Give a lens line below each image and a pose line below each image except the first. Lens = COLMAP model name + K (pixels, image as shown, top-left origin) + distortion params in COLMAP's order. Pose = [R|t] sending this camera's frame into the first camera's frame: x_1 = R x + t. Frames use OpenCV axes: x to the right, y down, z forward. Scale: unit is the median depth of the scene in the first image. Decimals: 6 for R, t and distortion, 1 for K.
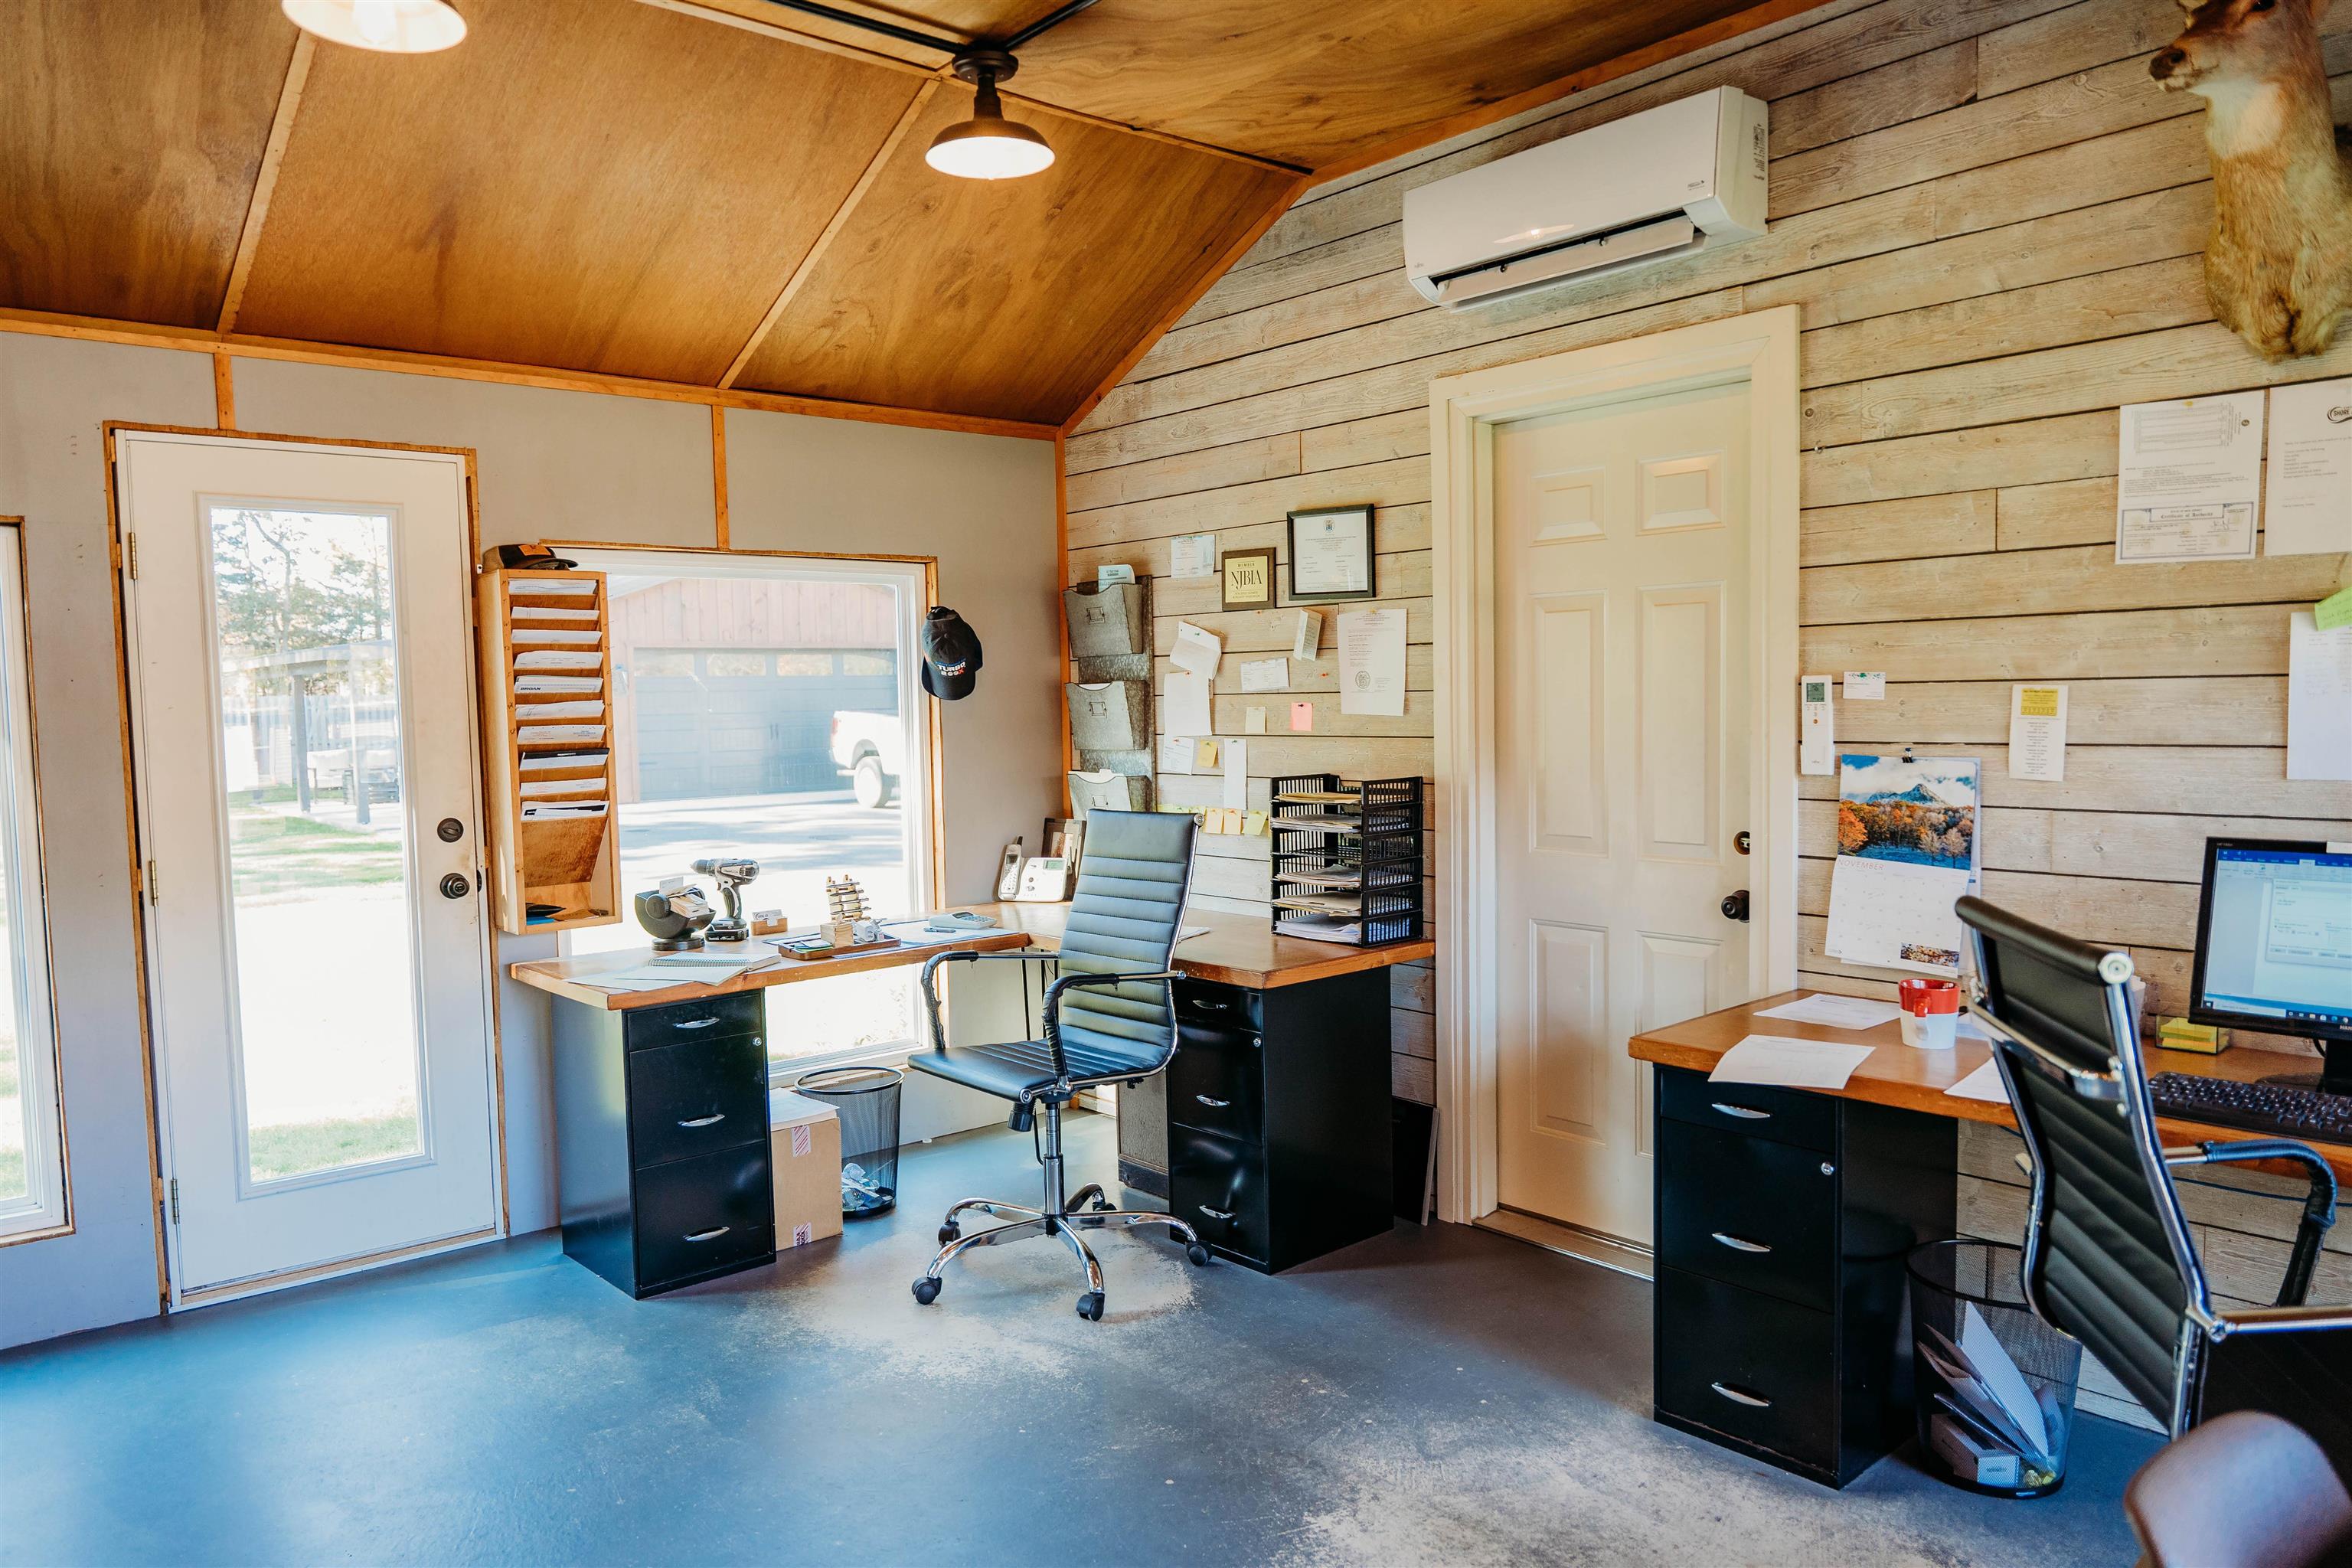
lens RADIAL K [[1615.5, 0, 1168.2], [0, 1615.5, 788.8], [0, 0, 1]] dist [0.001415, 0.000861]
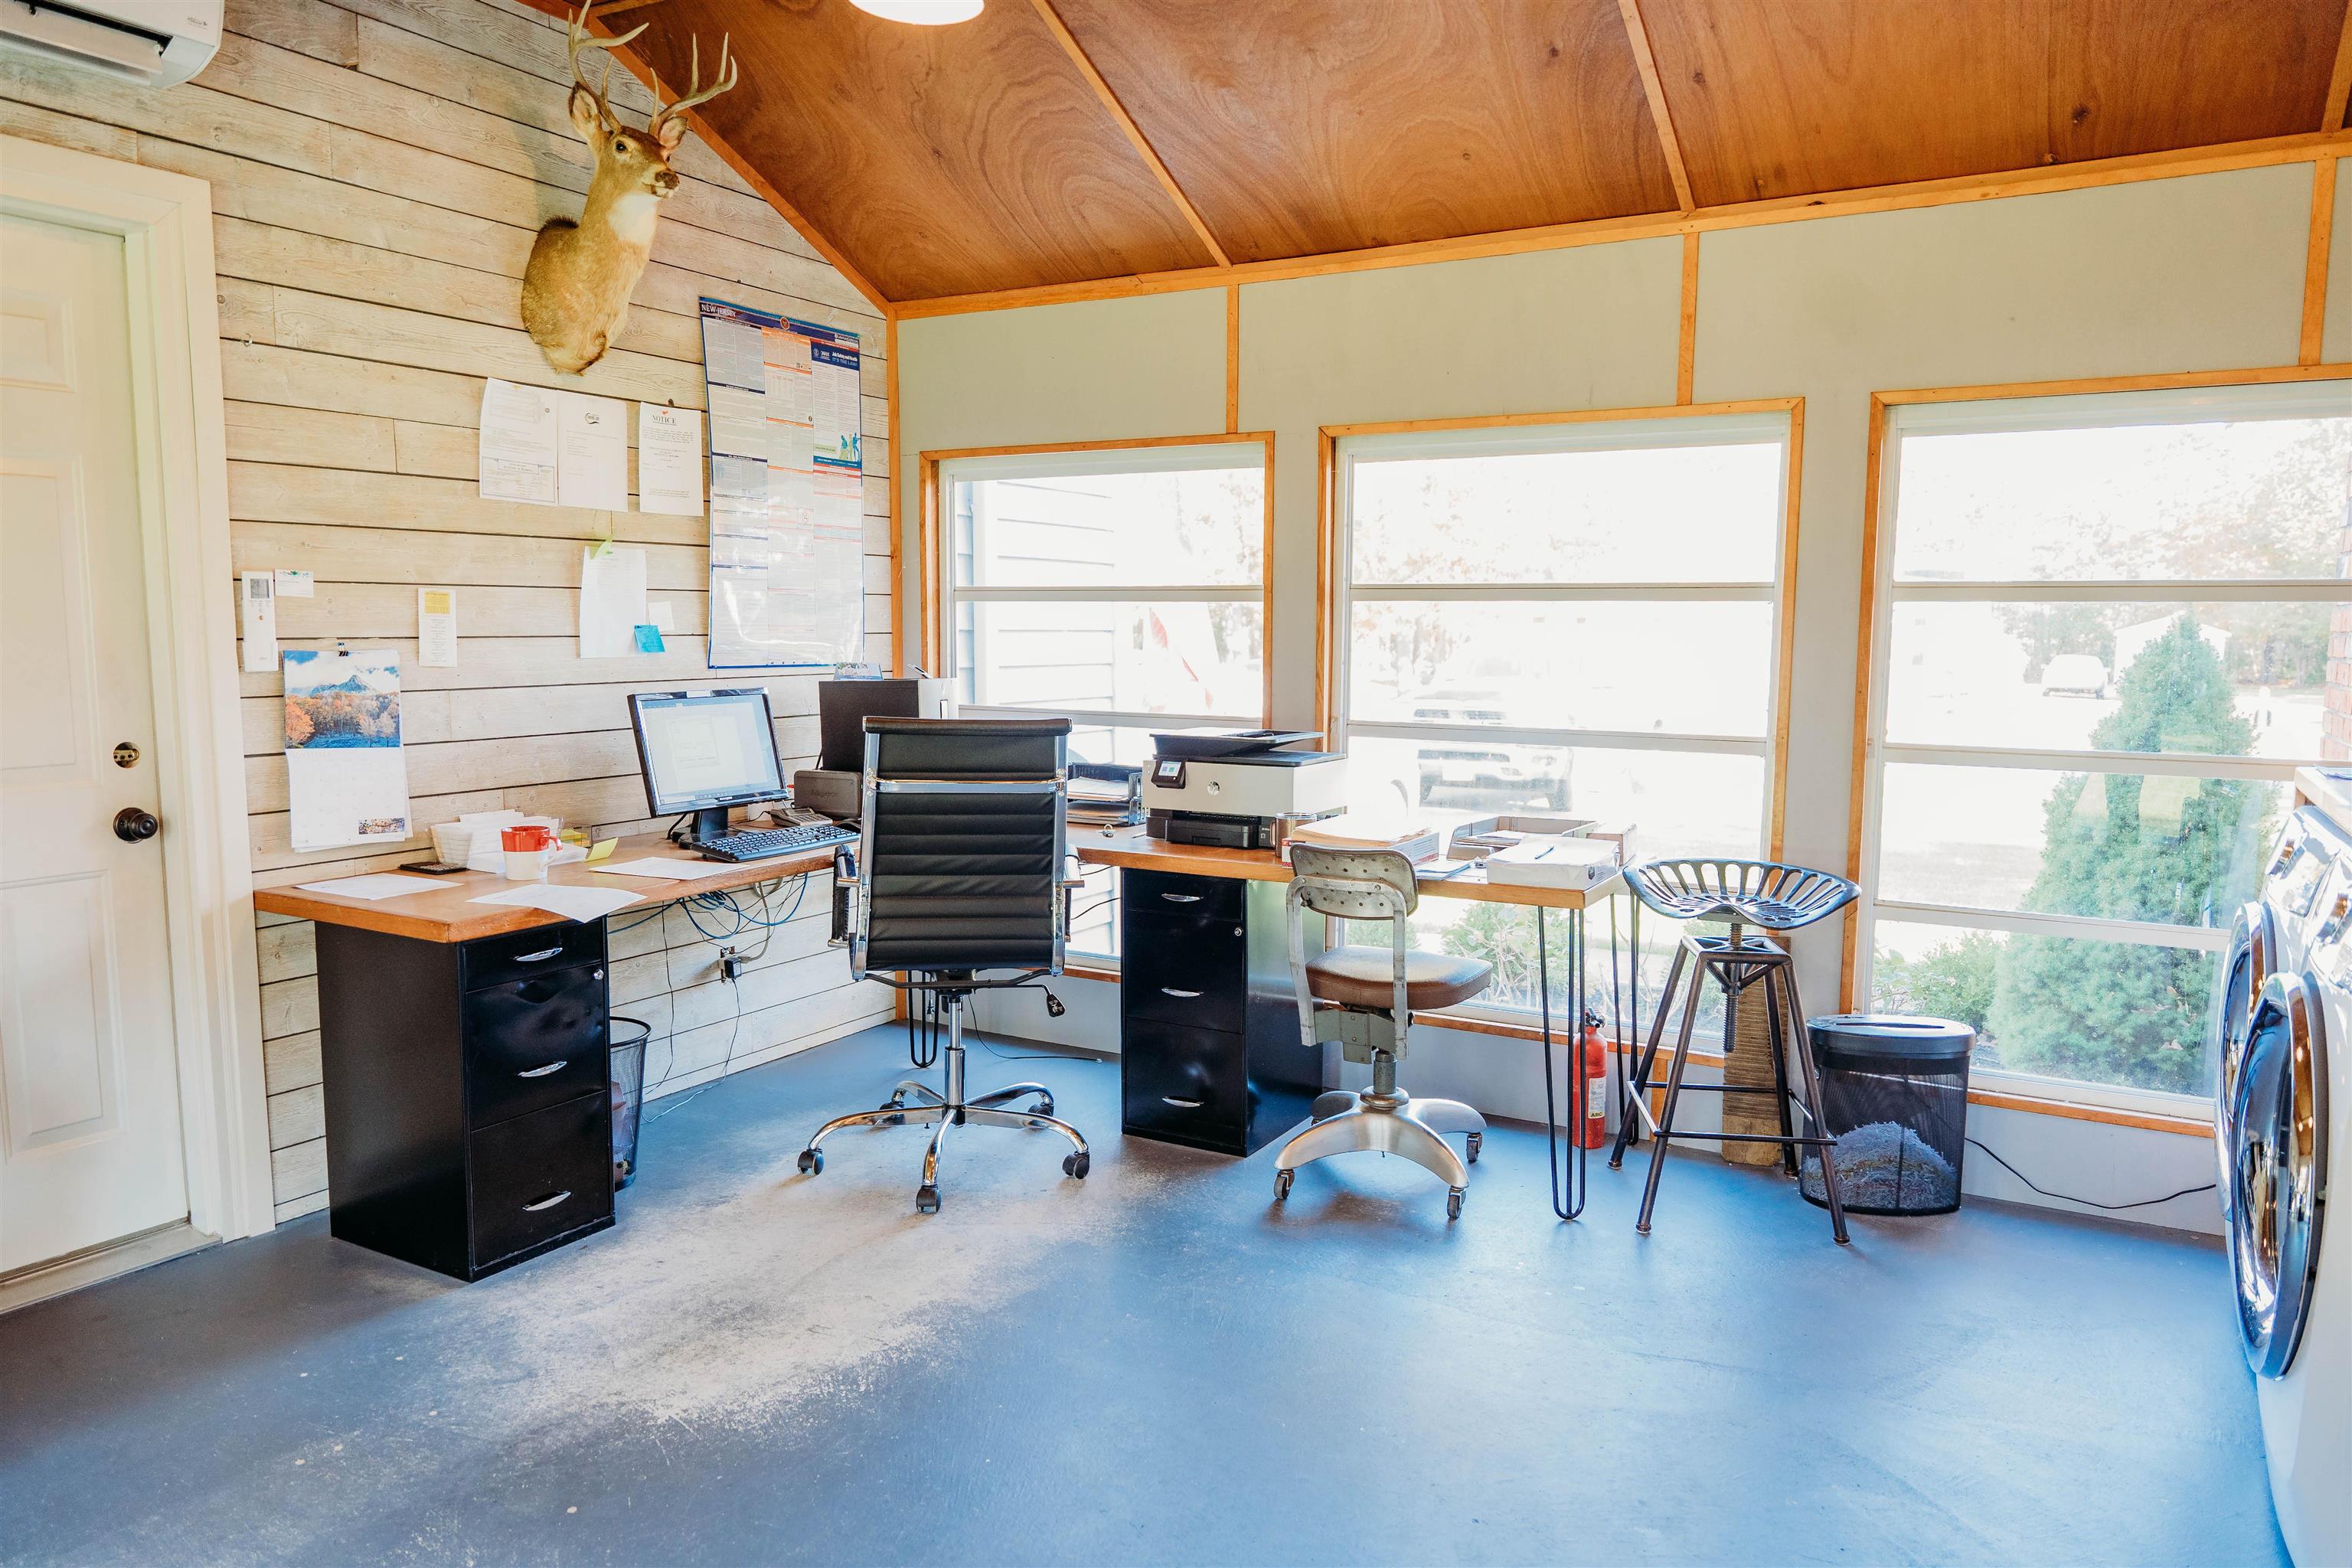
lens RADIAL K [[1615.5, 0, 1168.5], [0, 1615.5, 784.4], [0, 0, 1]] dist [0.001415, 0.000861]
pose [[-0.341931, -0.077385, 0.936533, -0.776694], [0.056921, 0.993068, 0.102838, -0.010929], [-0.937999, 0.088472, -0.335156, 0.865449]]
